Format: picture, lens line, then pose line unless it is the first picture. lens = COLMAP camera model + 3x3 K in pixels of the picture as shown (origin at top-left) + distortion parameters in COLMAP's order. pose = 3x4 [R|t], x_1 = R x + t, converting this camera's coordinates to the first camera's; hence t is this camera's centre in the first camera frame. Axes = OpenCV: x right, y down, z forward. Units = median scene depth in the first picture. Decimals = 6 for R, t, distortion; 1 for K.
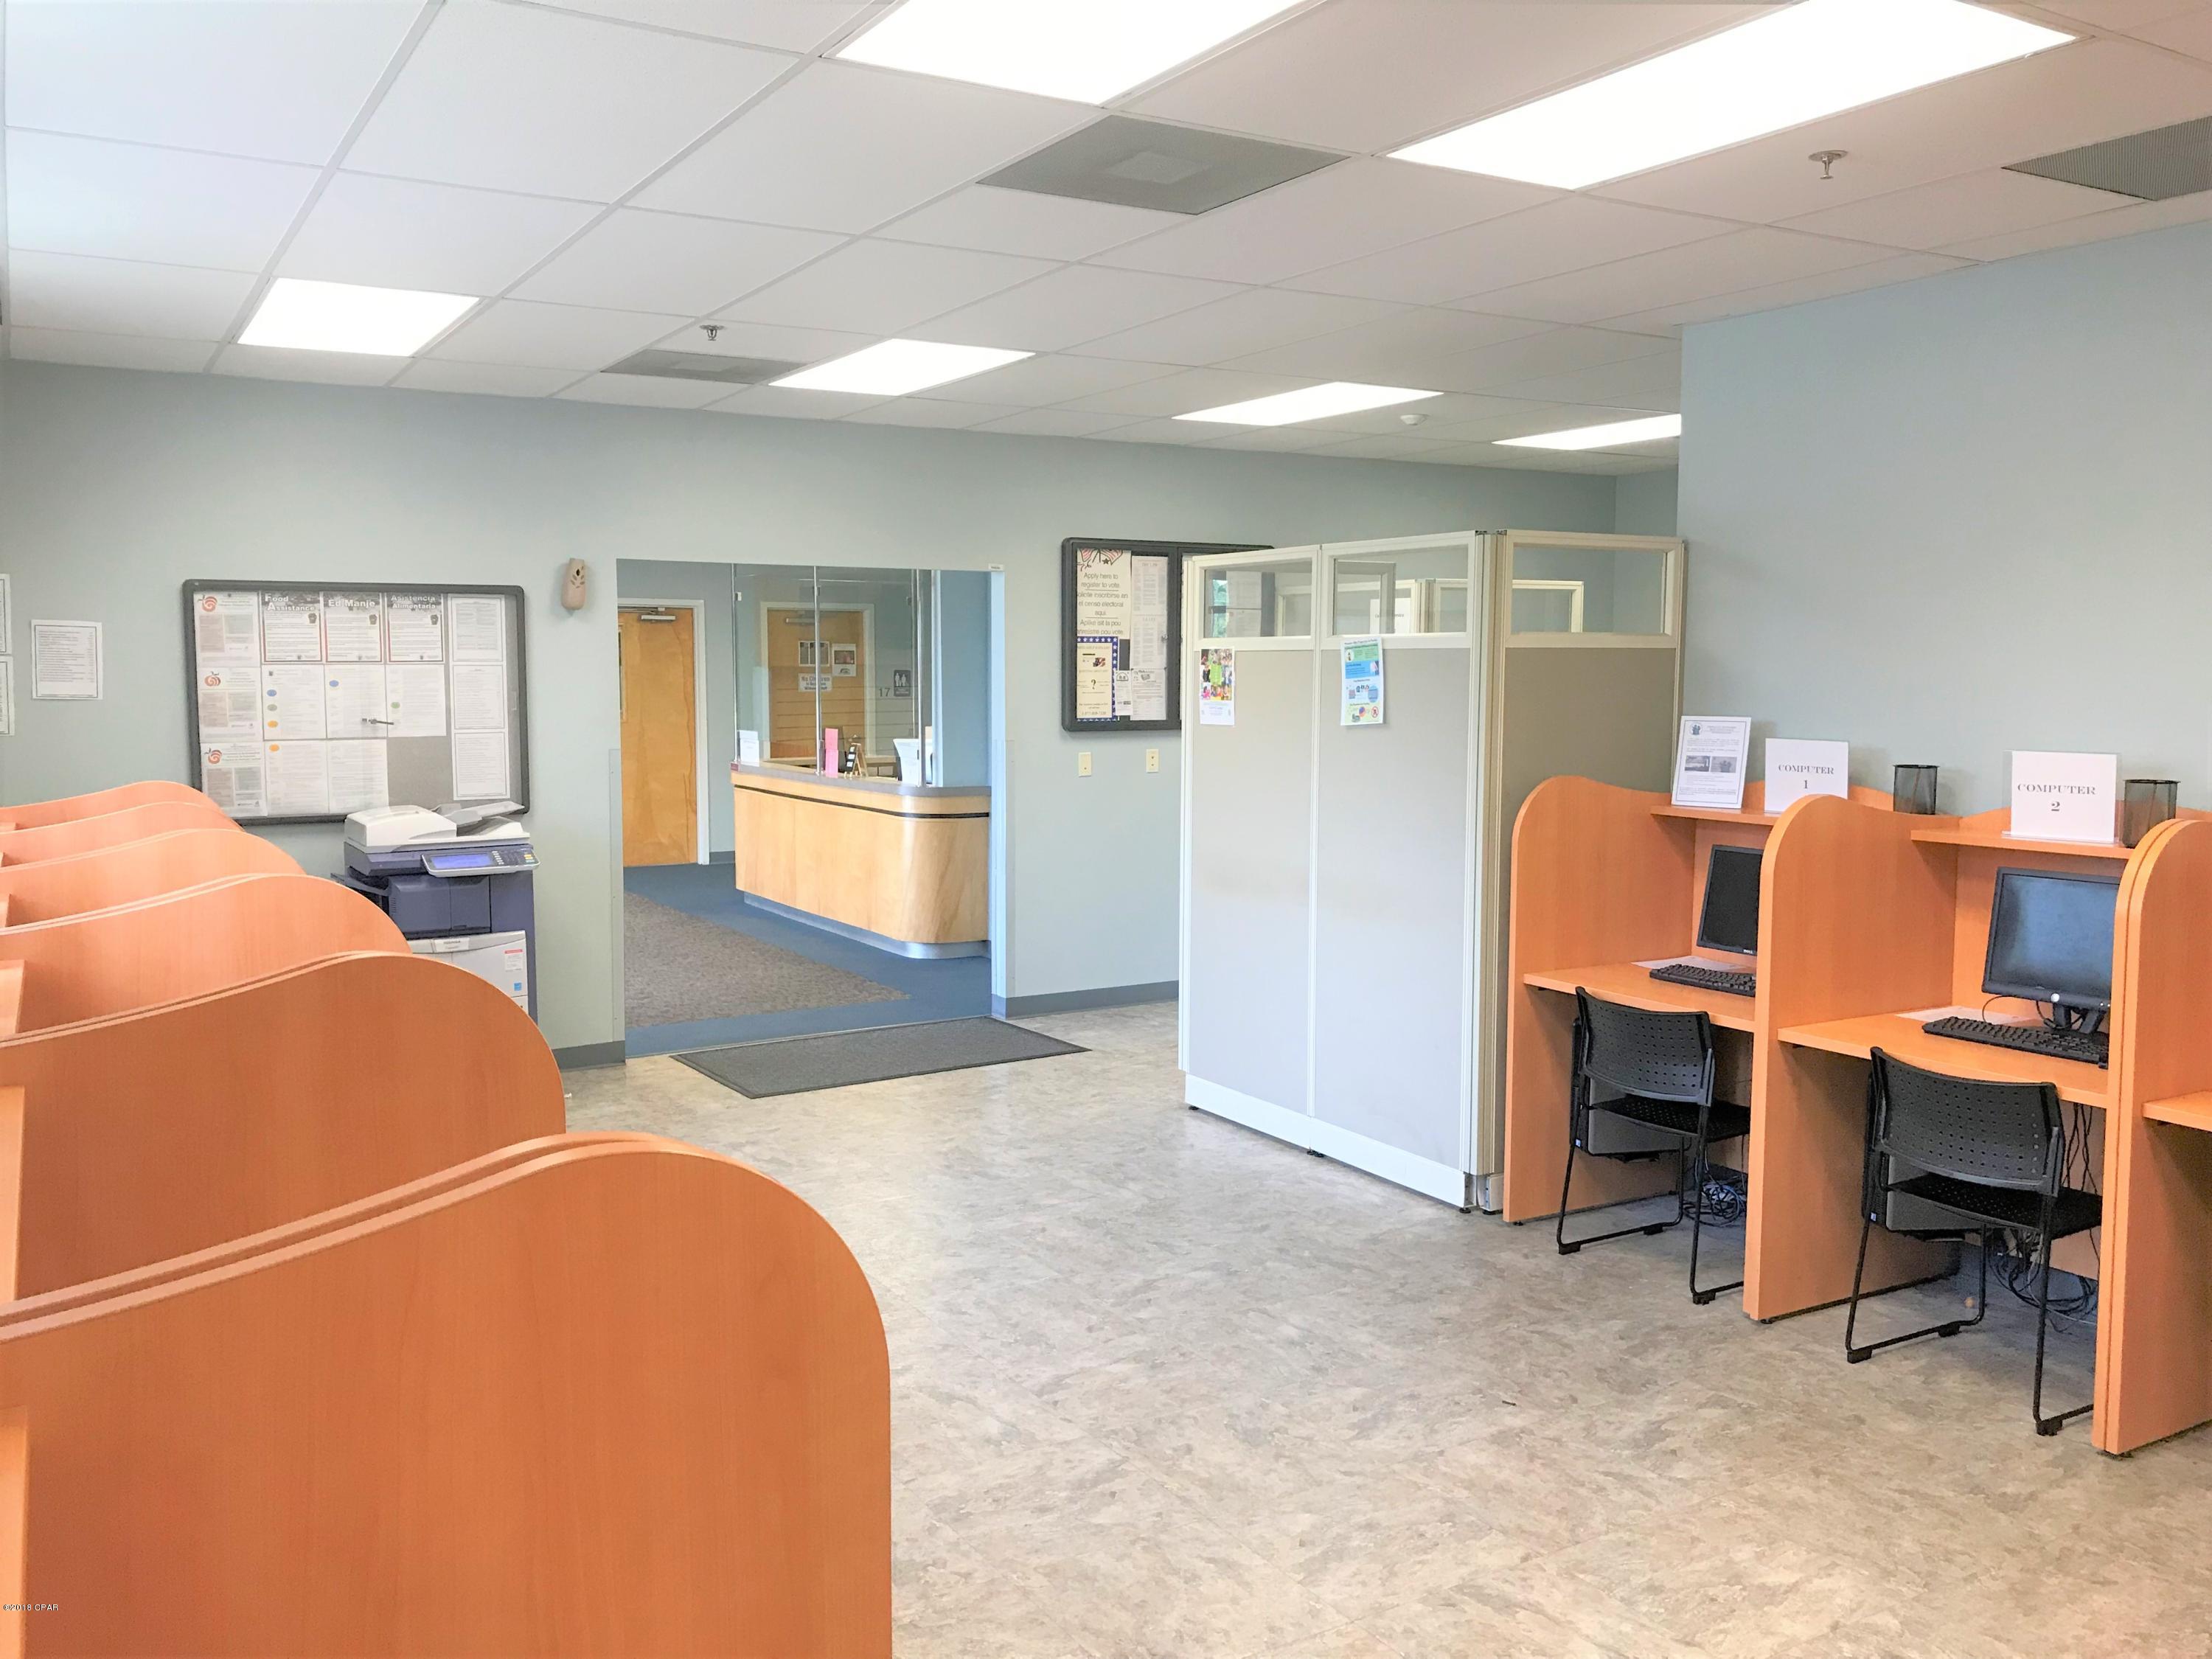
lens RADIAL K [[1821.5, 0, 1090.8], [0, 1821.5, 840.6], [0, 0, 1]] dist [0.035587, -0.021061]
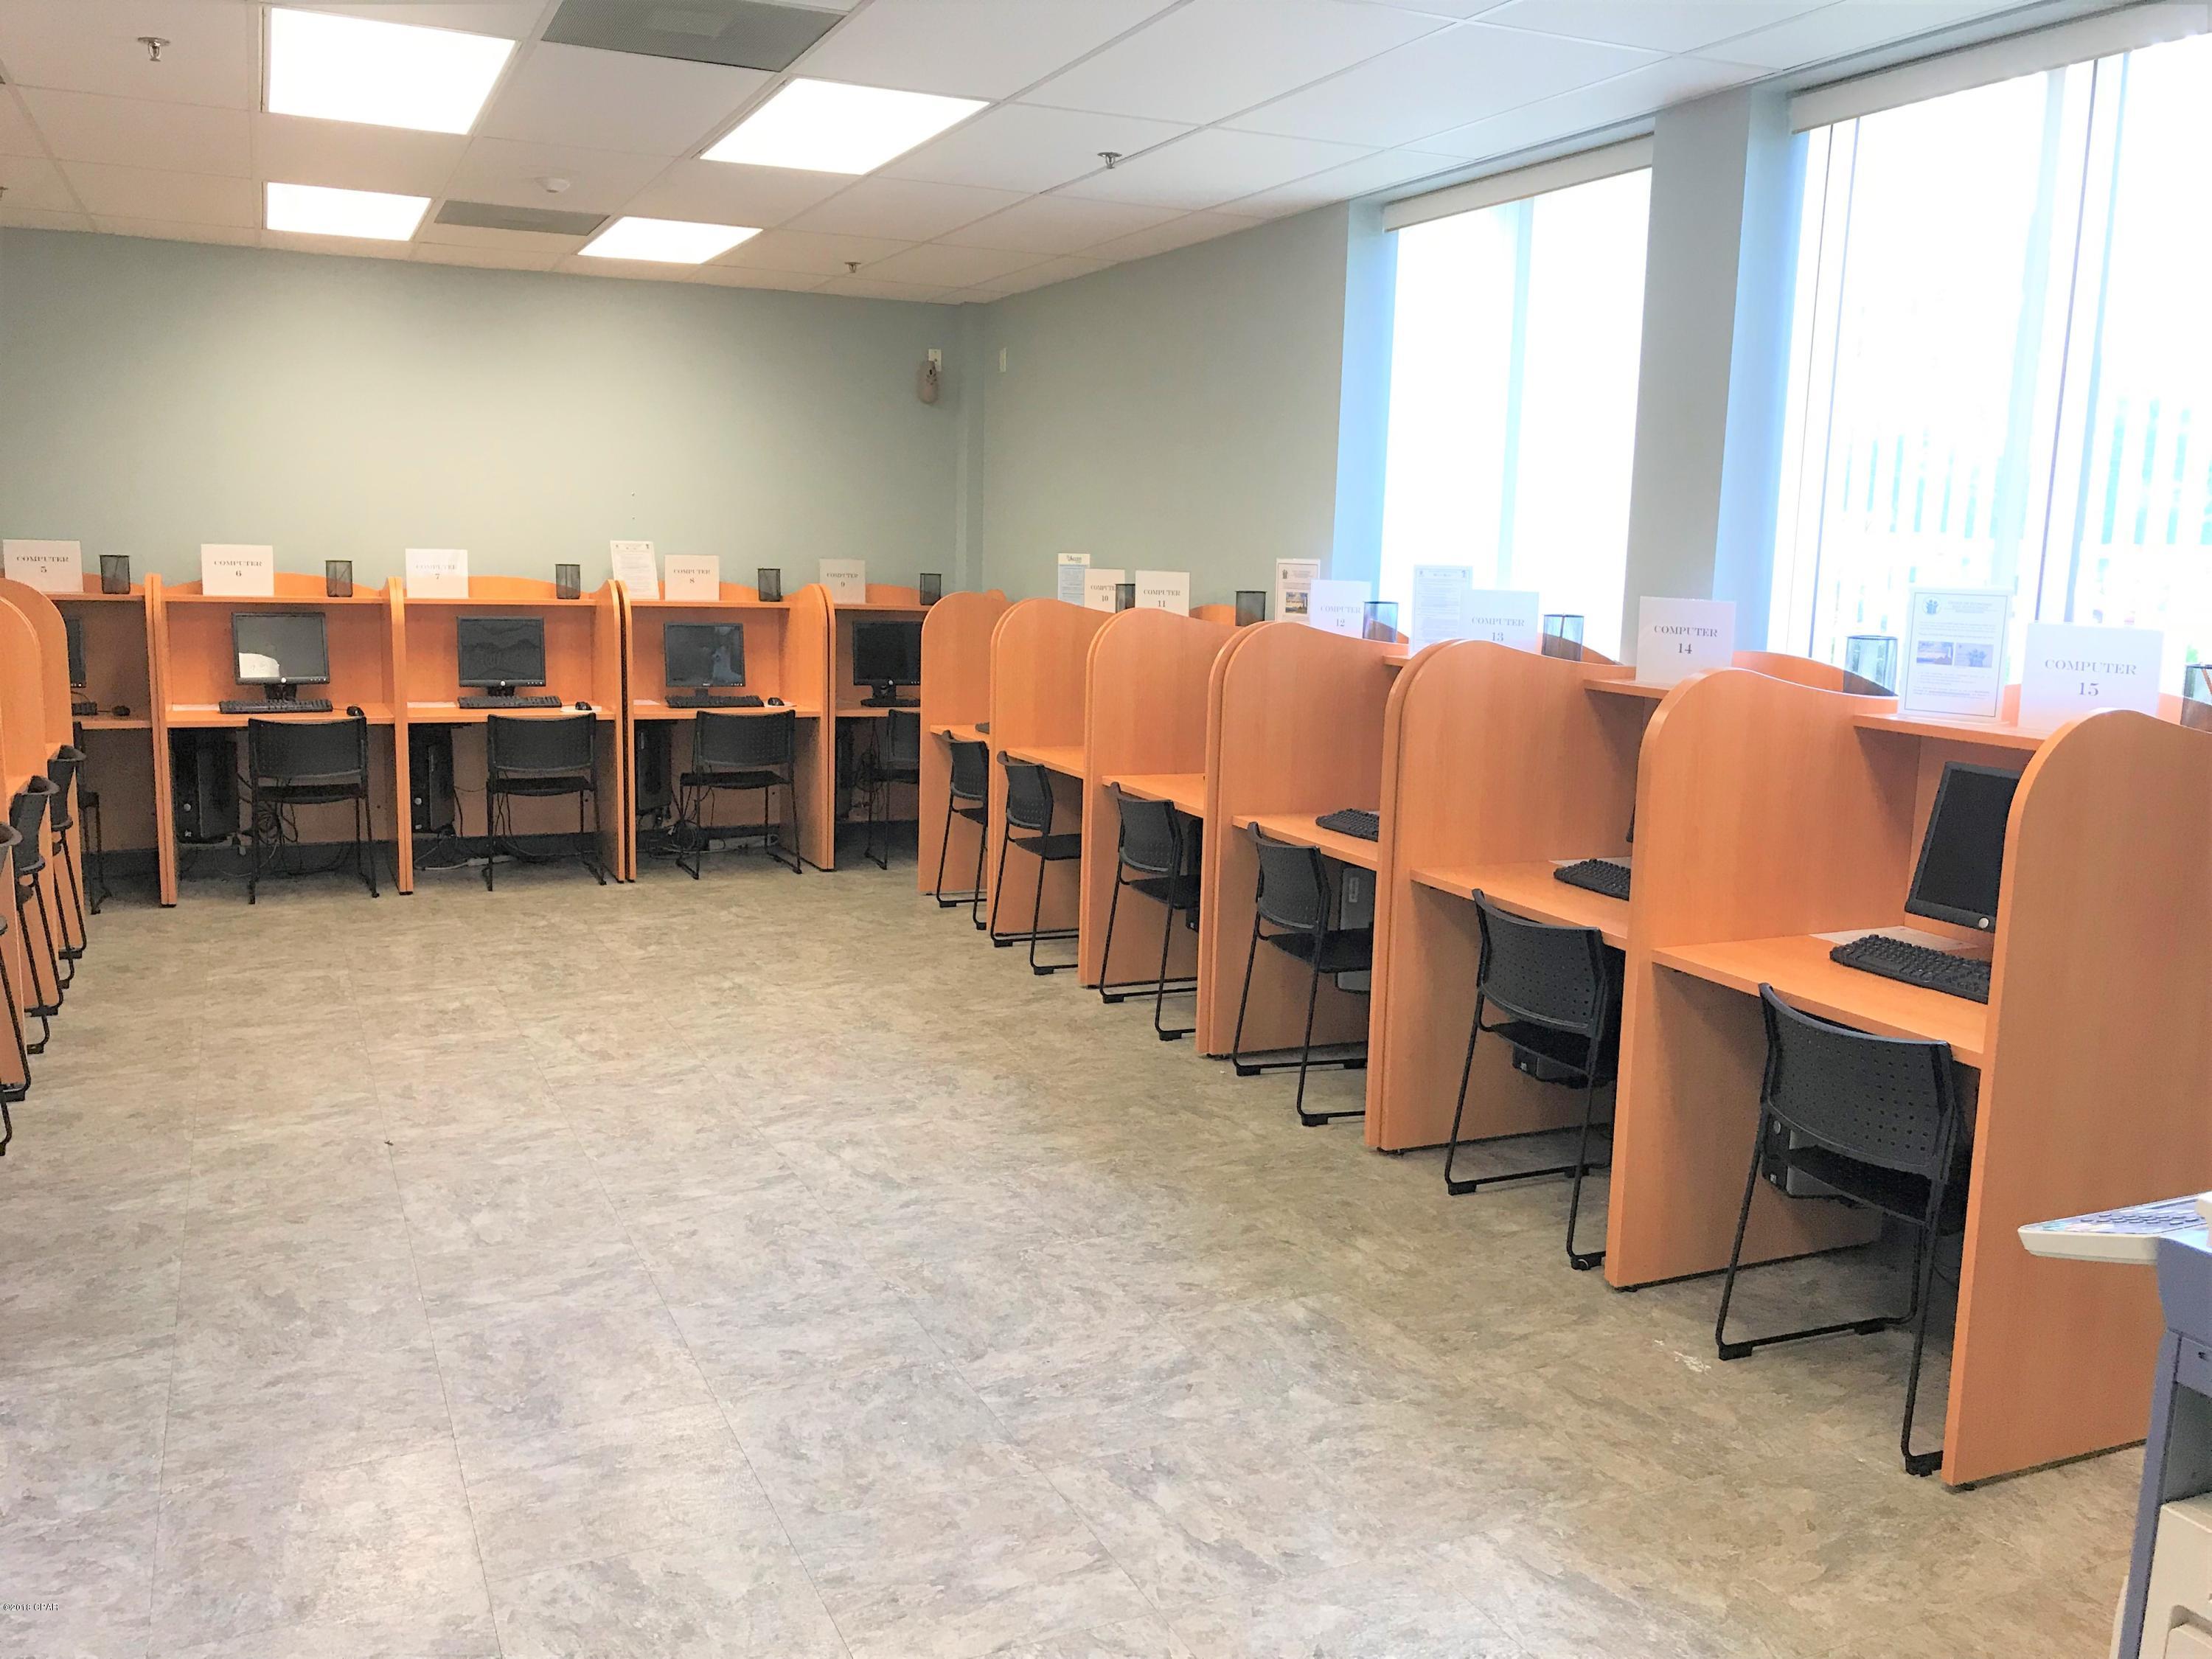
lens RADIAL K [[1821.5, 0, 1109.3], [0, 1821.5, 813.0], [0, 0, 1]] dist [0.035587, -0.021061]
pose [[-0.995118, -0.034242, 0.092565, -0.320831], [-0.010508, 0.969314, 0.245602, -0.178102], [-0.098135, 0.243431, -0.964941, 2.057713]]
